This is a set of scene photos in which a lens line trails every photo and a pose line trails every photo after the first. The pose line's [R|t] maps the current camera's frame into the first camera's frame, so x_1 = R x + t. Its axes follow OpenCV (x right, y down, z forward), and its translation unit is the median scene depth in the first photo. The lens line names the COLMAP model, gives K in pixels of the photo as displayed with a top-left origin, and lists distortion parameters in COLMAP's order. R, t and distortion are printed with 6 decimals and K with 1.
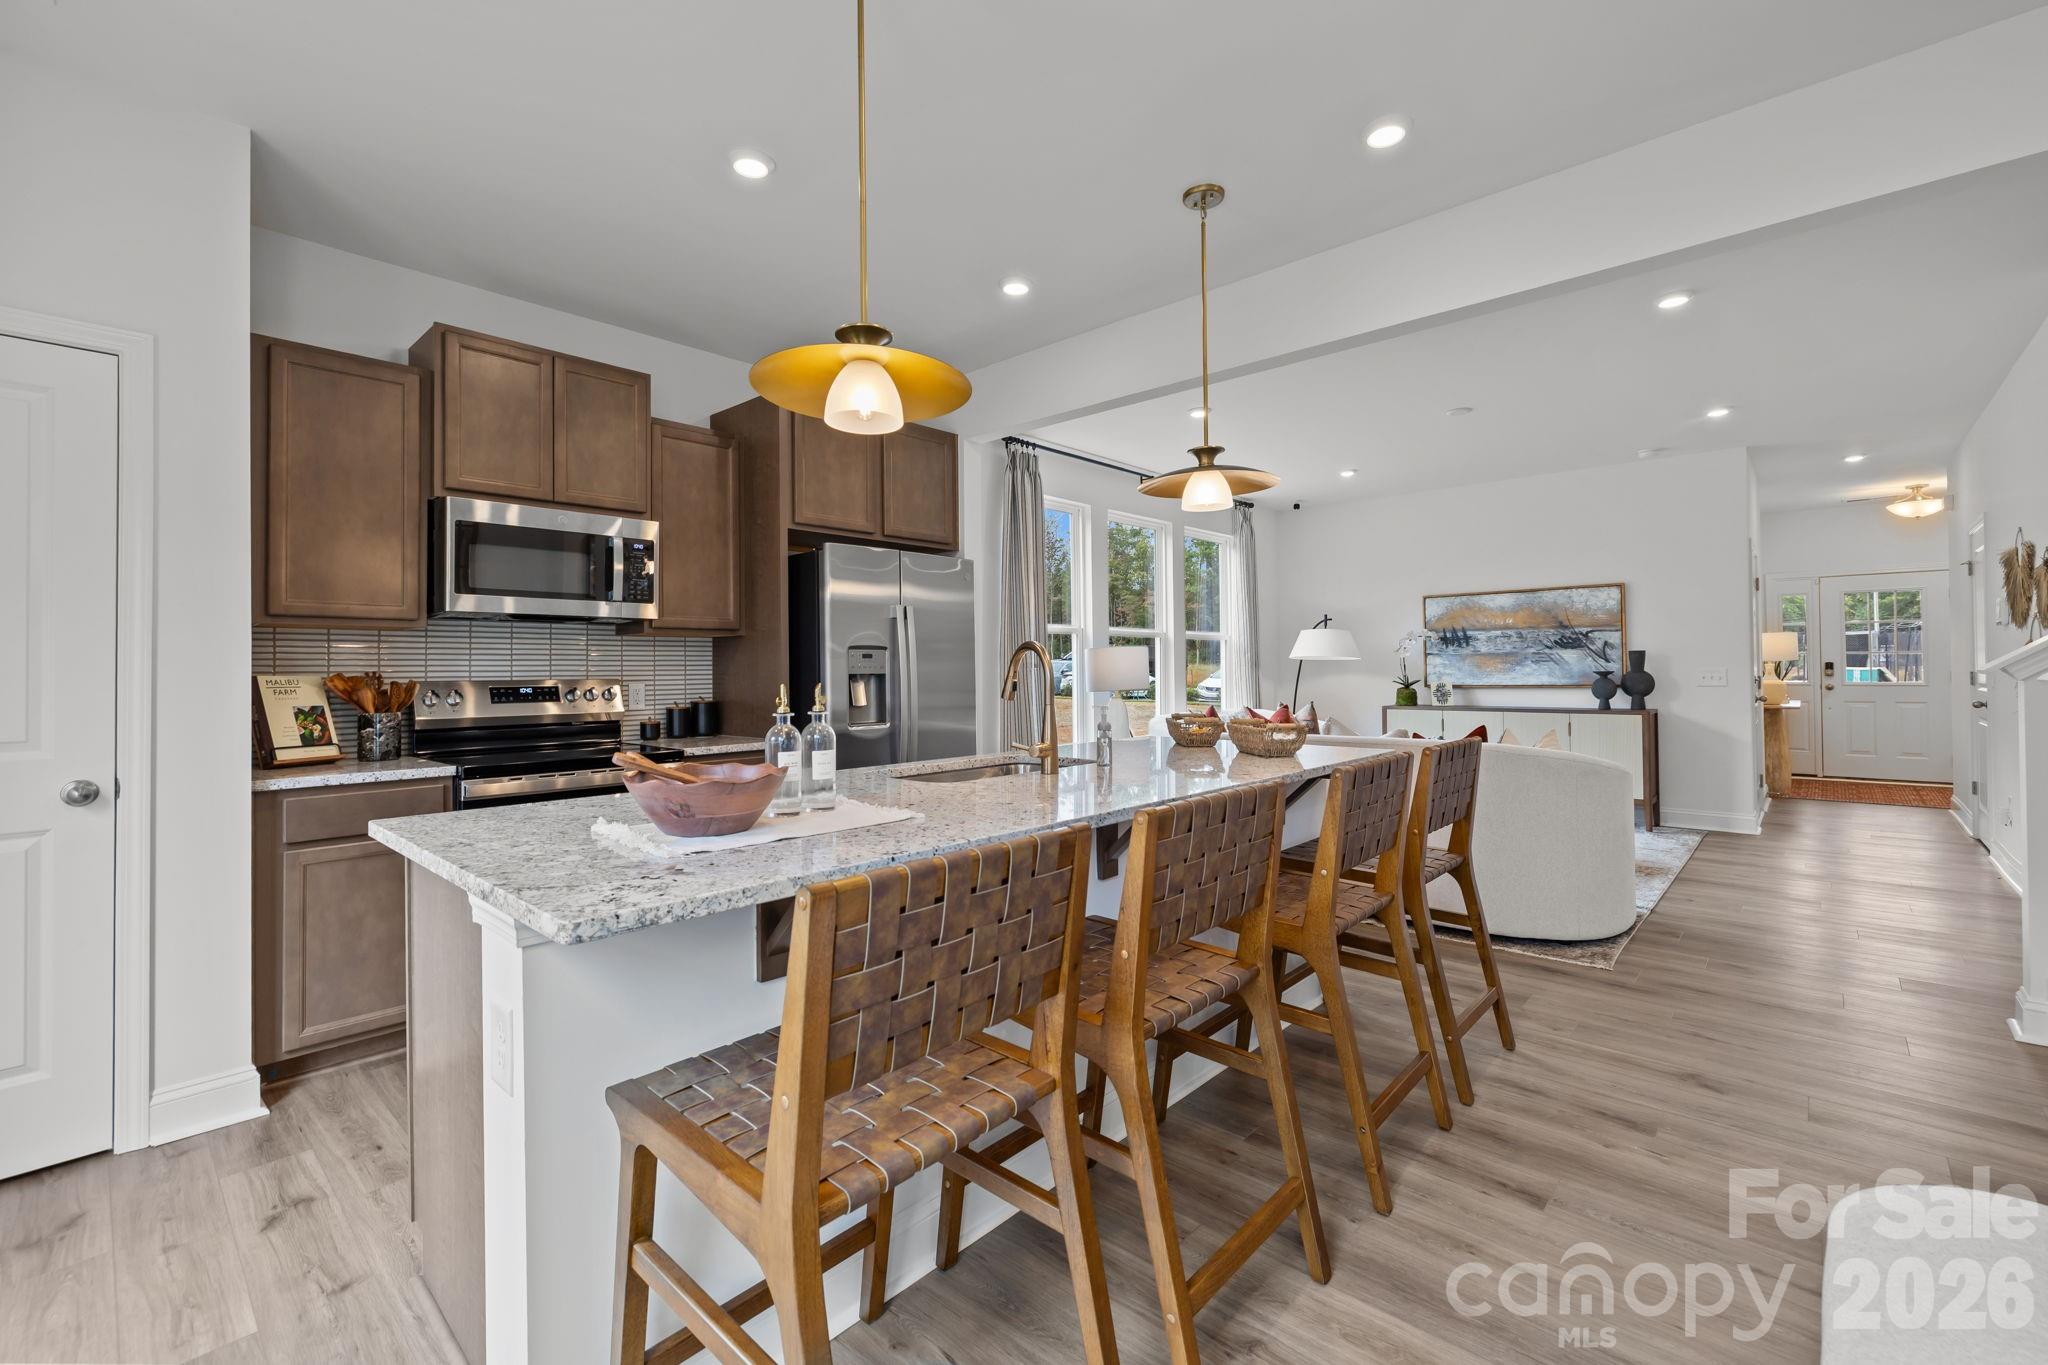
lens RADIAL K [[864.8, 0, 1020.8], [0, 864.8, 662.0], [0, 0, 1]] dist [-0.000015, 0.000152]
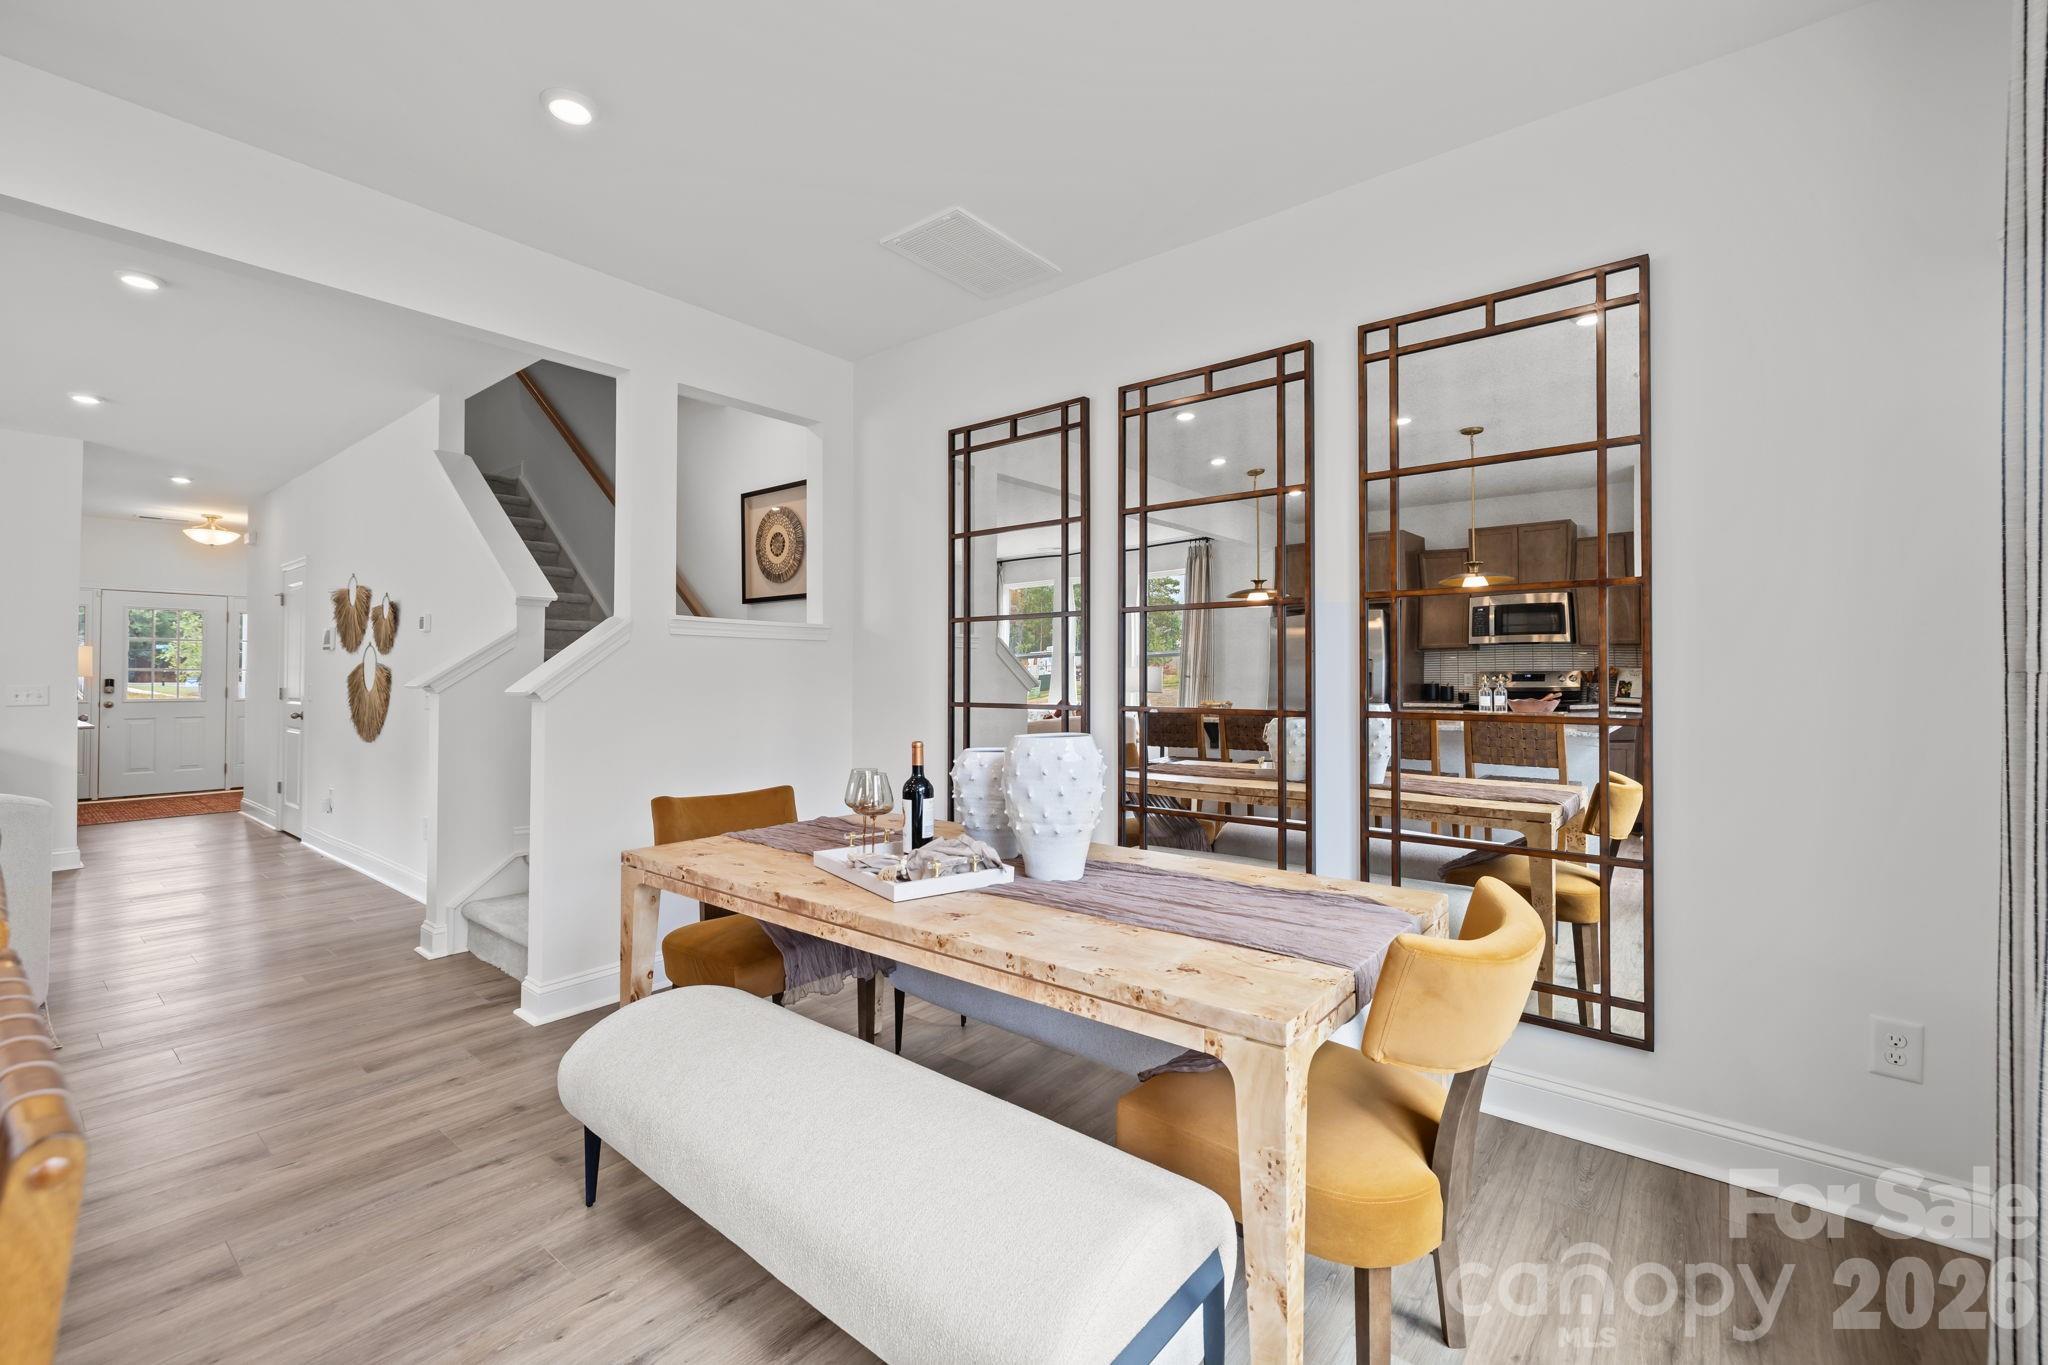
lens RADIAL K [[864.8, 0, 1017.5], [0, 864.8, 678.0], [0, 0, 1]] dist [-0.000015, 0.000152]
pose [[-0.071538, 0.007485, 0.997410, -0.117555], [-0.006975, 0.999944, -0.008005, 0.000070], [-0.997413, -0.007530, -0.071482, 0.077582]]
